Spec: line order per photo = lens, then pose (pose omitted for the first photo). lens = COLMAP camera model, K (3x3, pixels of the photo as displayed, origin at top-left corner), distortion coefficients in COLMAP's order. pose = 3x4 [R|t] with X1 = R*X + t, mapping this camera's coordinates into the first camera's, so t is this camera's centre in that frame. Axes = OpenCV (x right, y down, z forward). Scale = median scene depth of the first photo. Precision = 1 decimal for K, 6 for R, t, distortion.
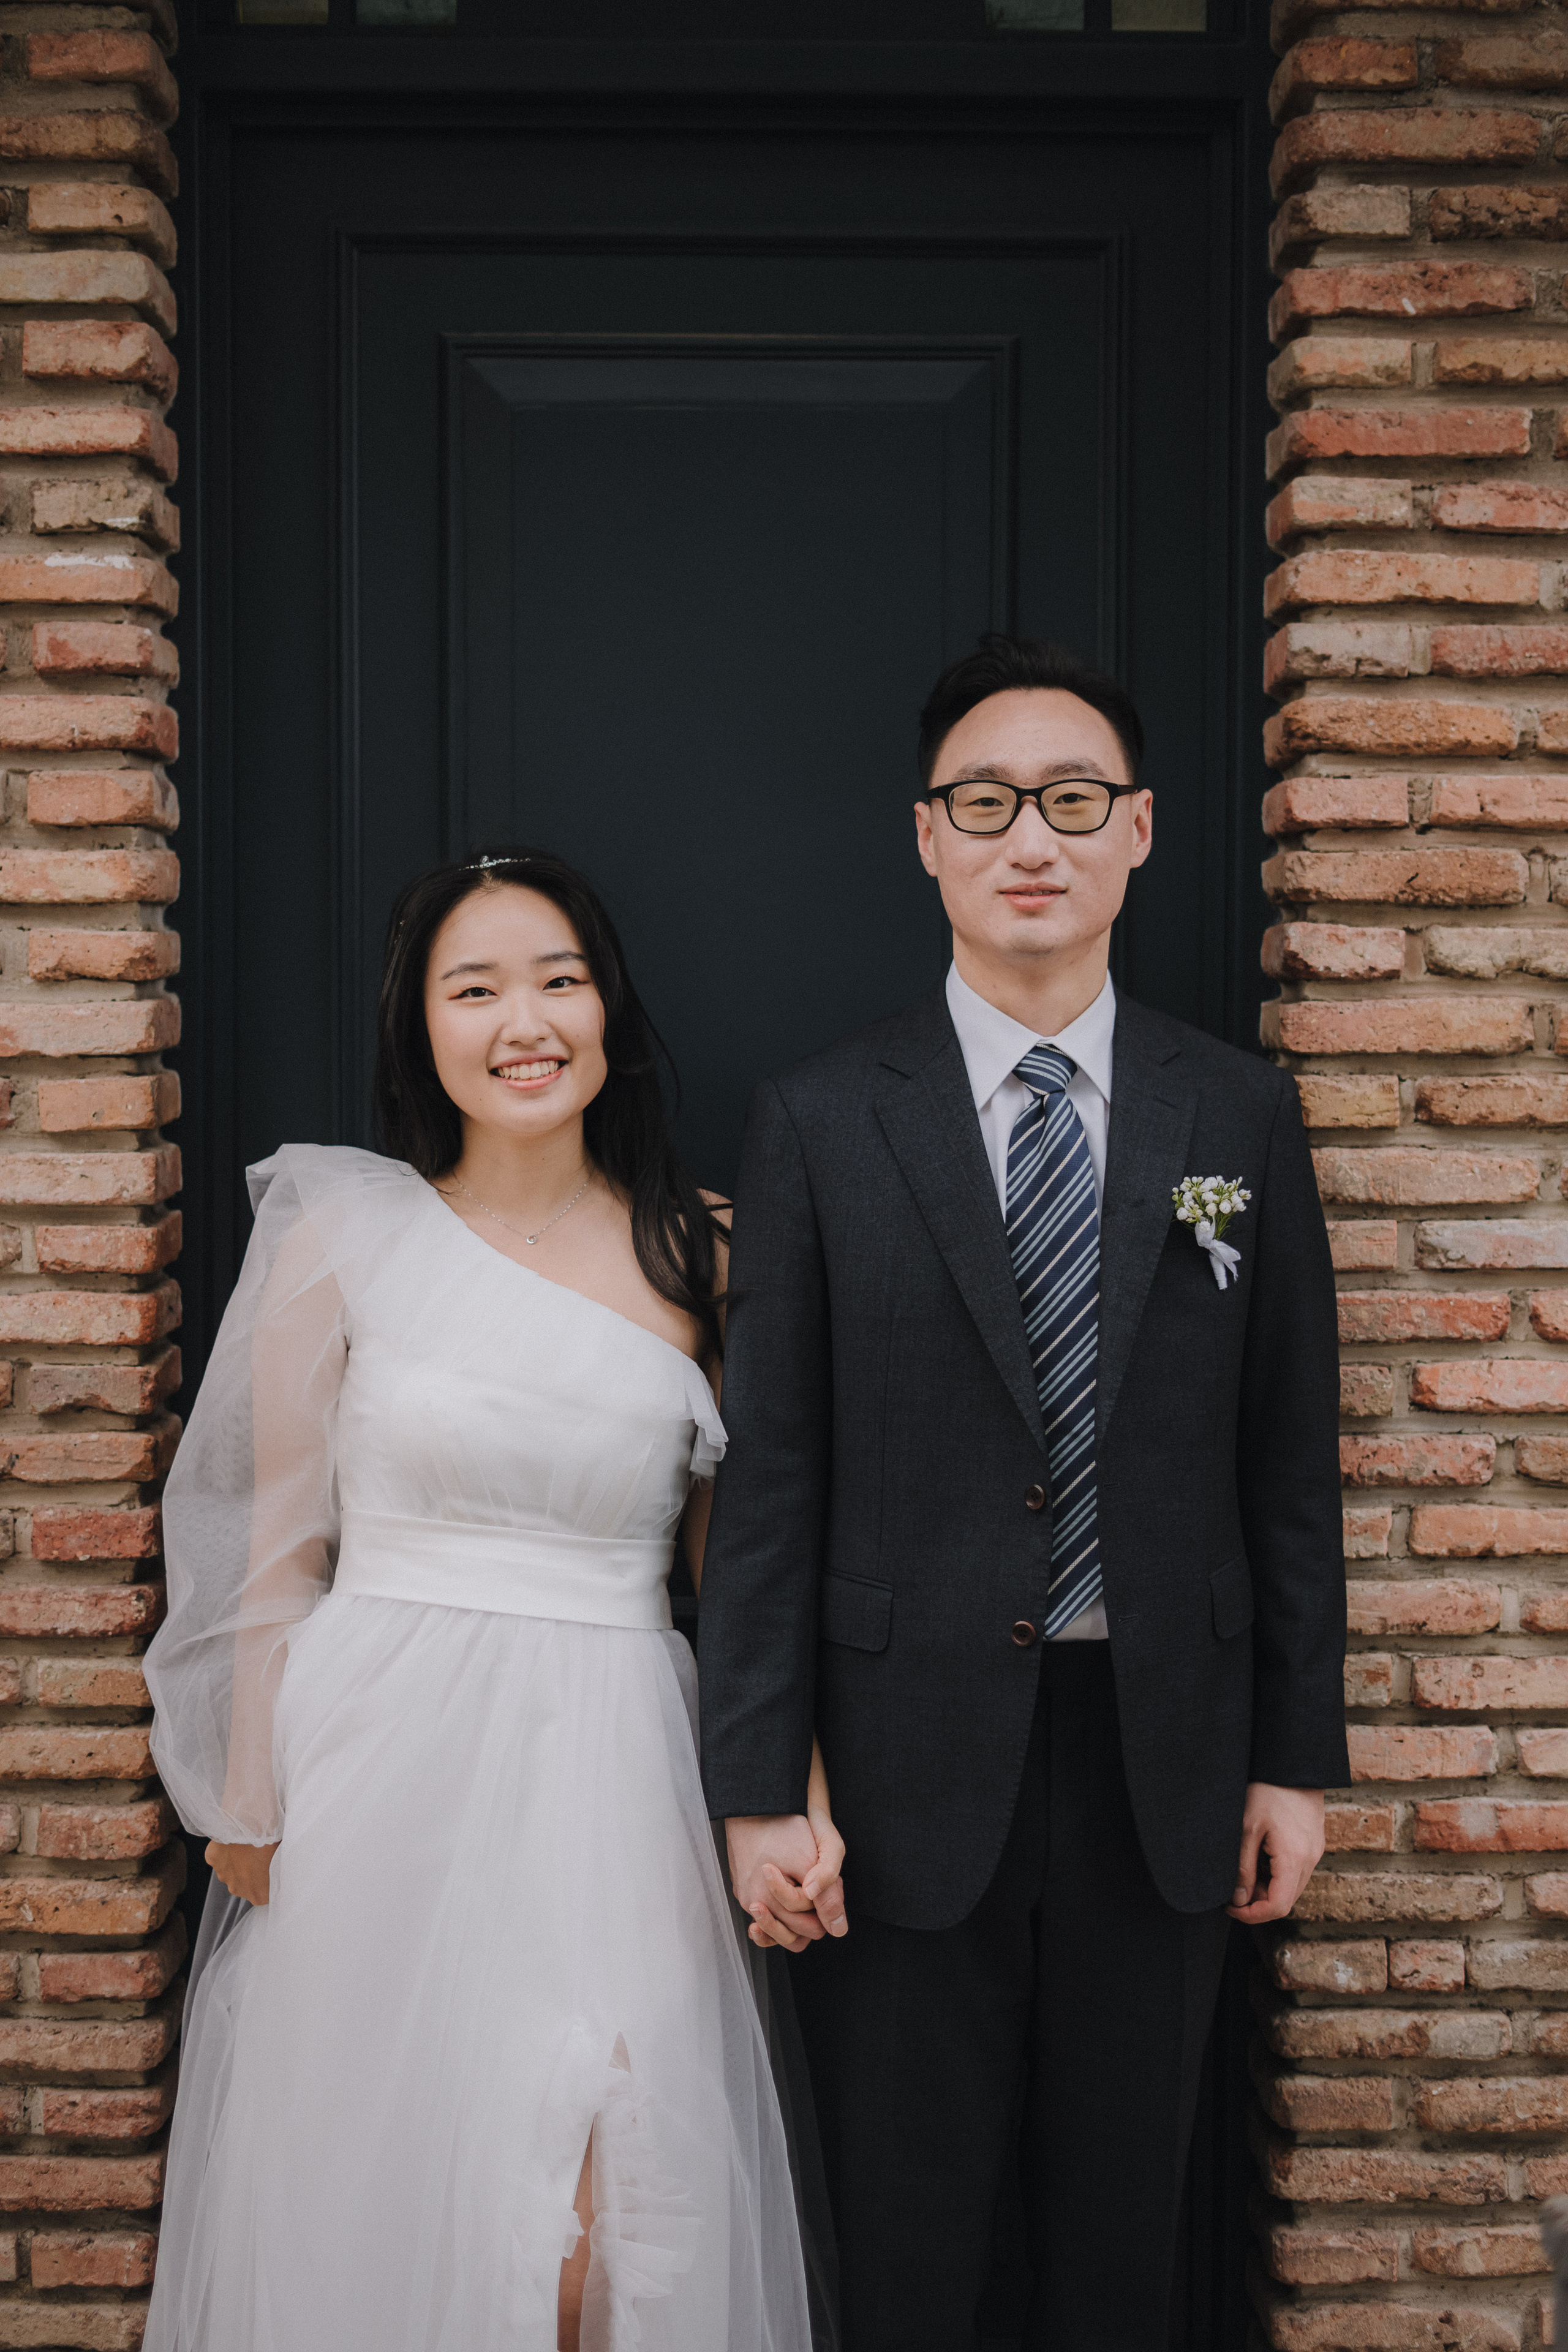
lens RADIAL K [[3421.9, 0, 784.0], [0, 3421.9, 1176.0], [0, 0, 1]] dist [-0.036979, 0.042052]
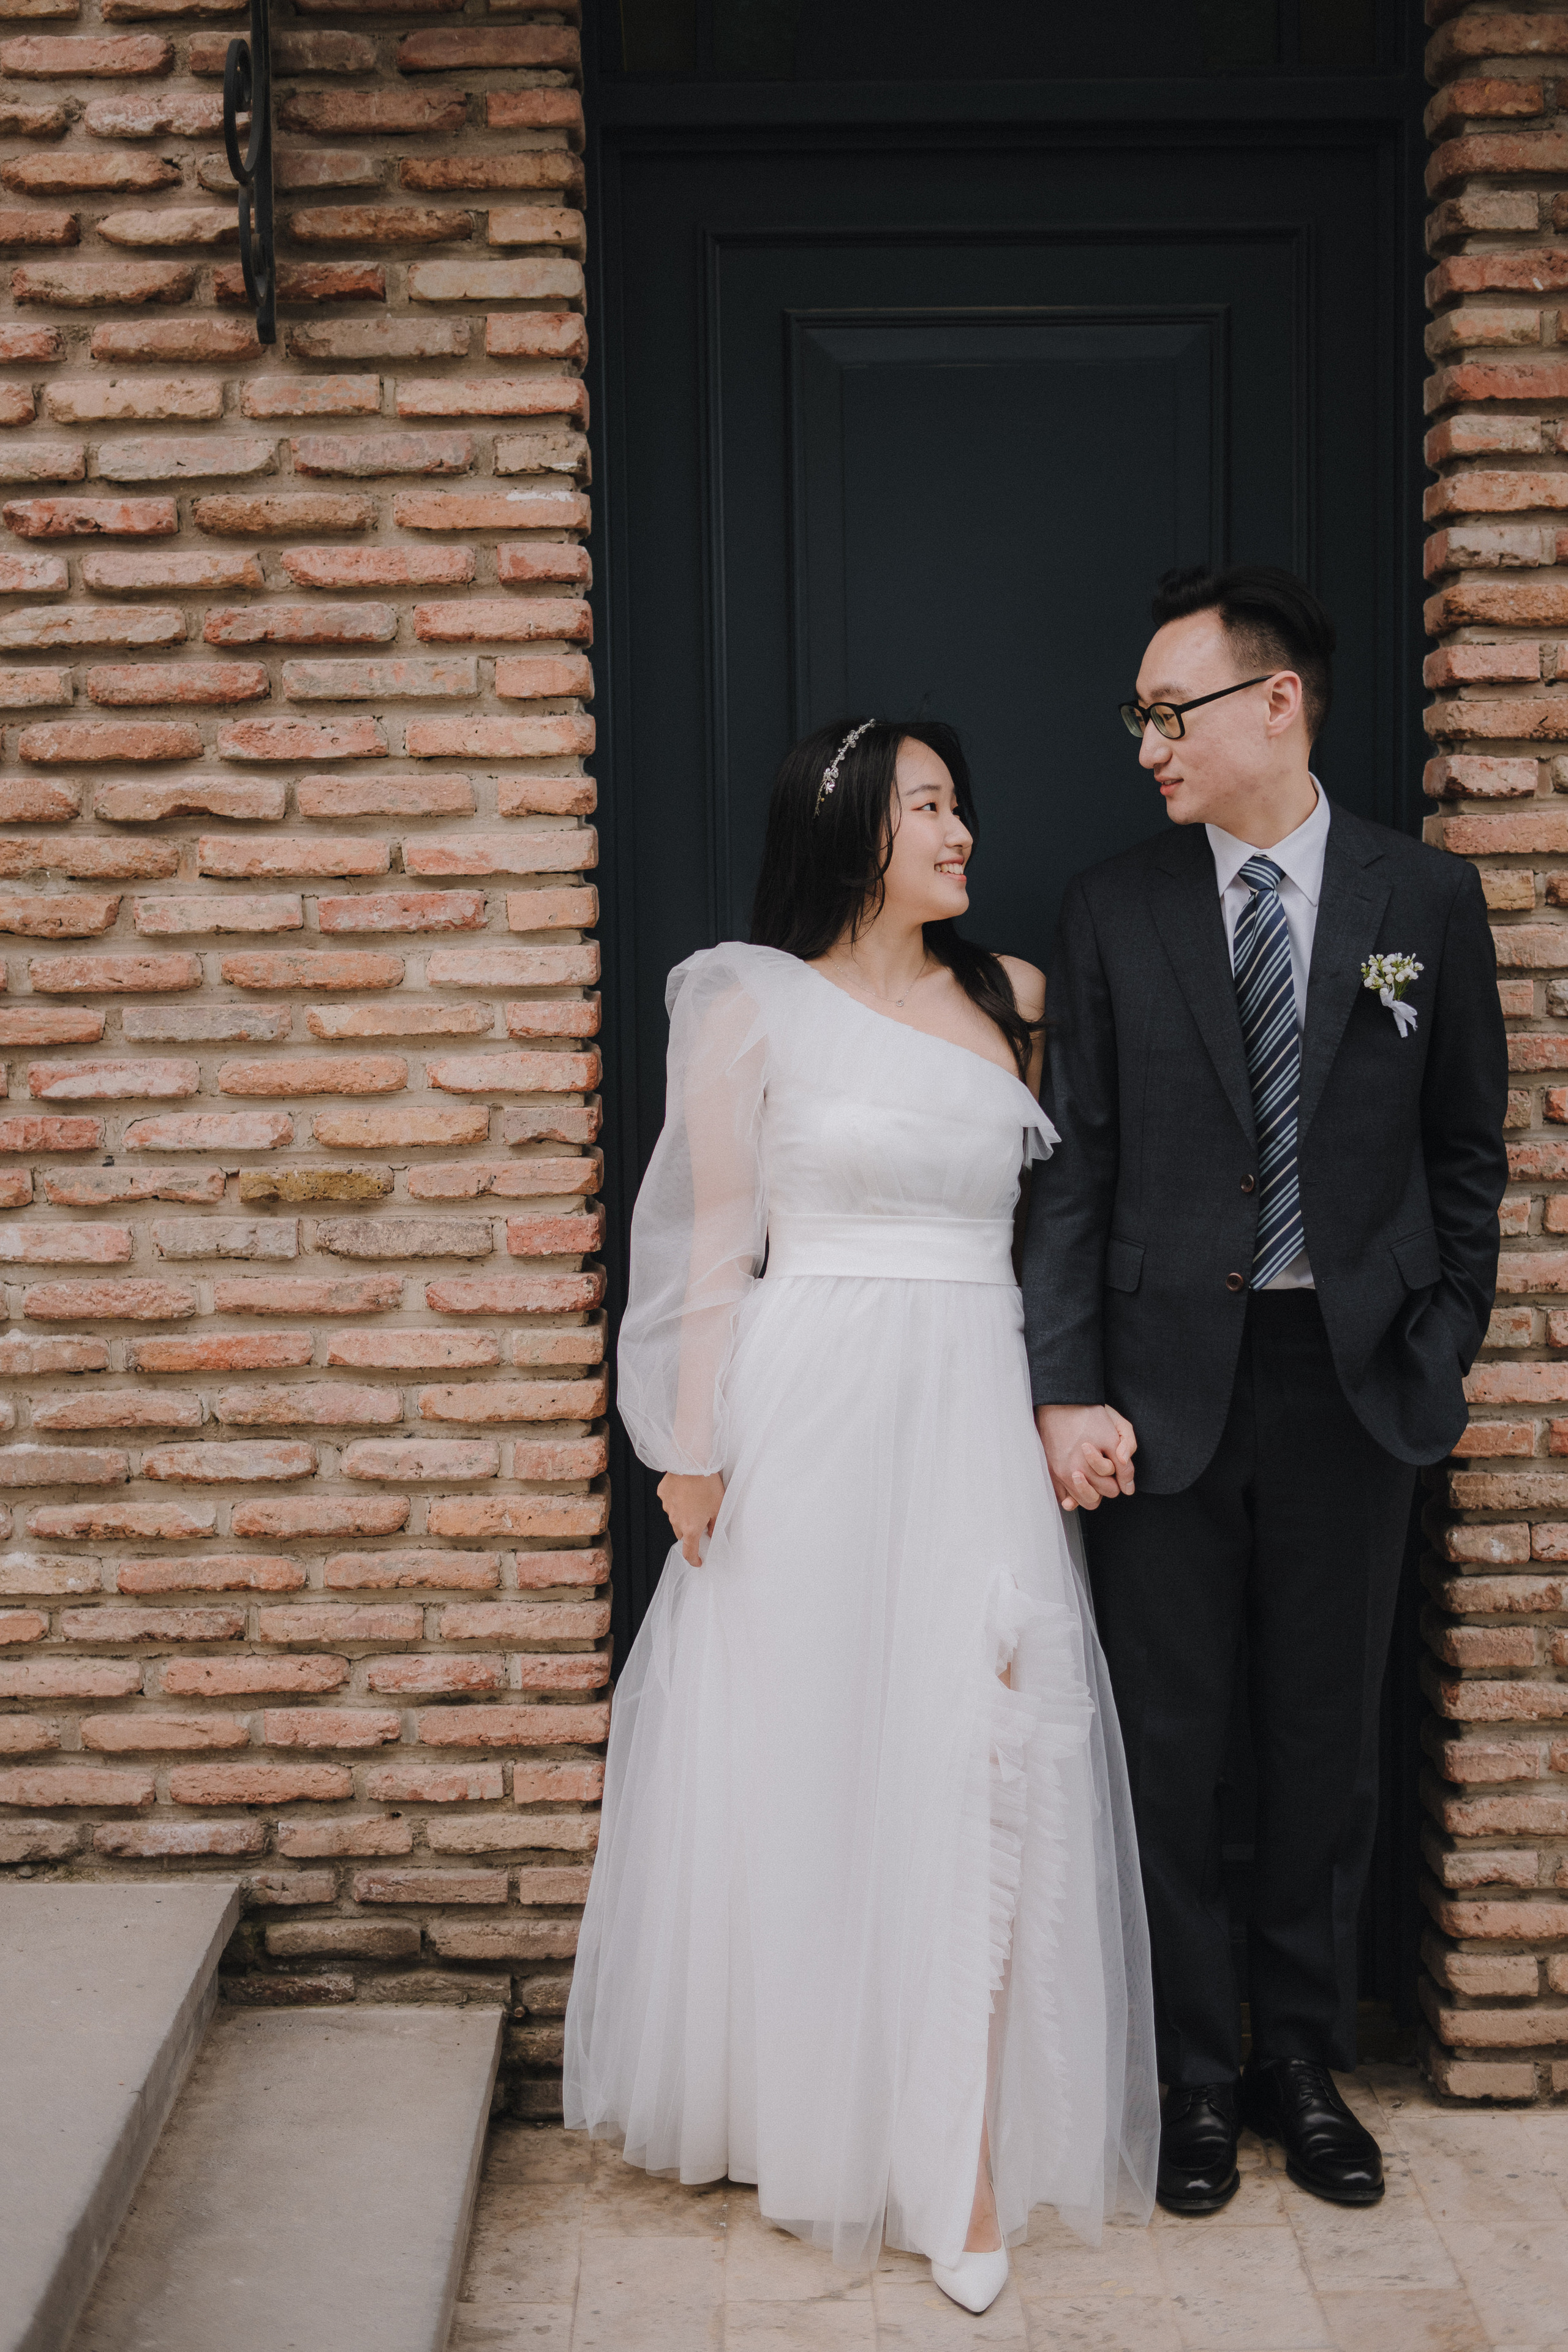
lens RADIAL K [[3421.9, 0, 784.0], [0, 3421.9, 1176.0], [0, 0, 1]] dist [-0.036979, 0.042052]
pose [[0.999829, -0.018433, 0.001227, -0.114113], [0.018355, 0.998726, 0.047000, 0.021417], [-0.002092, -0.046970, 0.998894, -0.325411]]
